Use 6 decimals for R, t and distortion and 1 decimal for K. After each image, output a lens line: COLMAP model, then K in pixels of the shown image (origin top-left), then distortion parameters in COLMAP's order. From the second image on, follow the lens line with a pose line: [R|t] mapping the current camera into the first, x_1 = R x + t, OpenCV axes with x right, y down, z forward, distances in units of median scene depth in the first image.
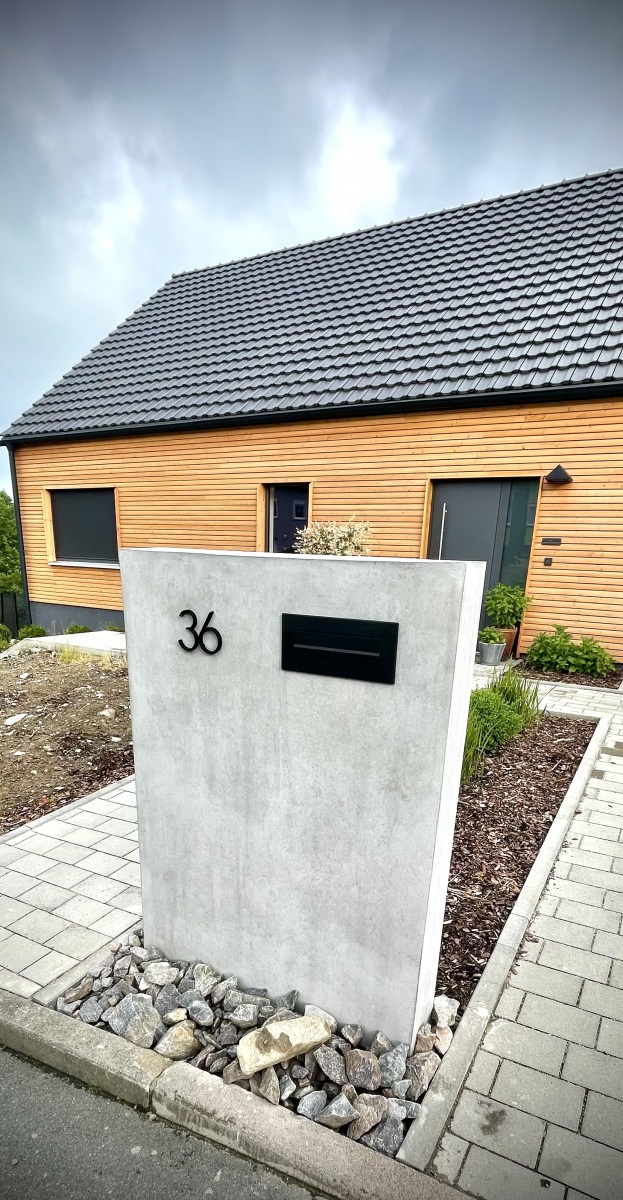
lens RADIAL K [[661.0, 0, 313.1], [0, 661.0, 668.8], [0, 0, 1]] dist [0.004919, -0.000949]
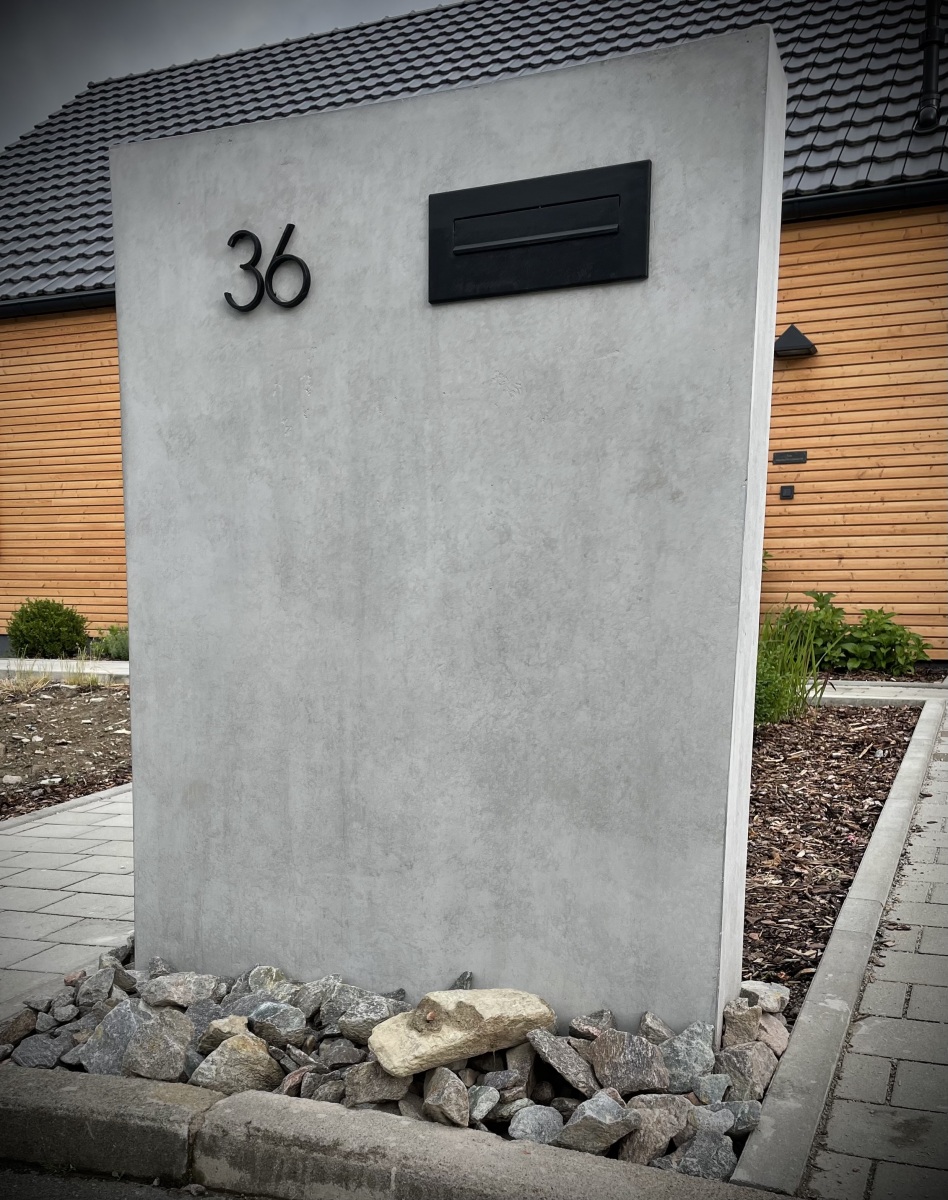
lens RADIAL K [[1220.8, 0, 445.5], [0, 1220.8, 599.8], [0, 0, 1]] dist [0.065946, 0.026148]
pose [[0.995698, -0.028798, 0.088066, -0.121414], [0.043733, 0.984007, -0.172678, 0.388239], [-0.081685, 0.175786, 0.981034, 0.048887]]
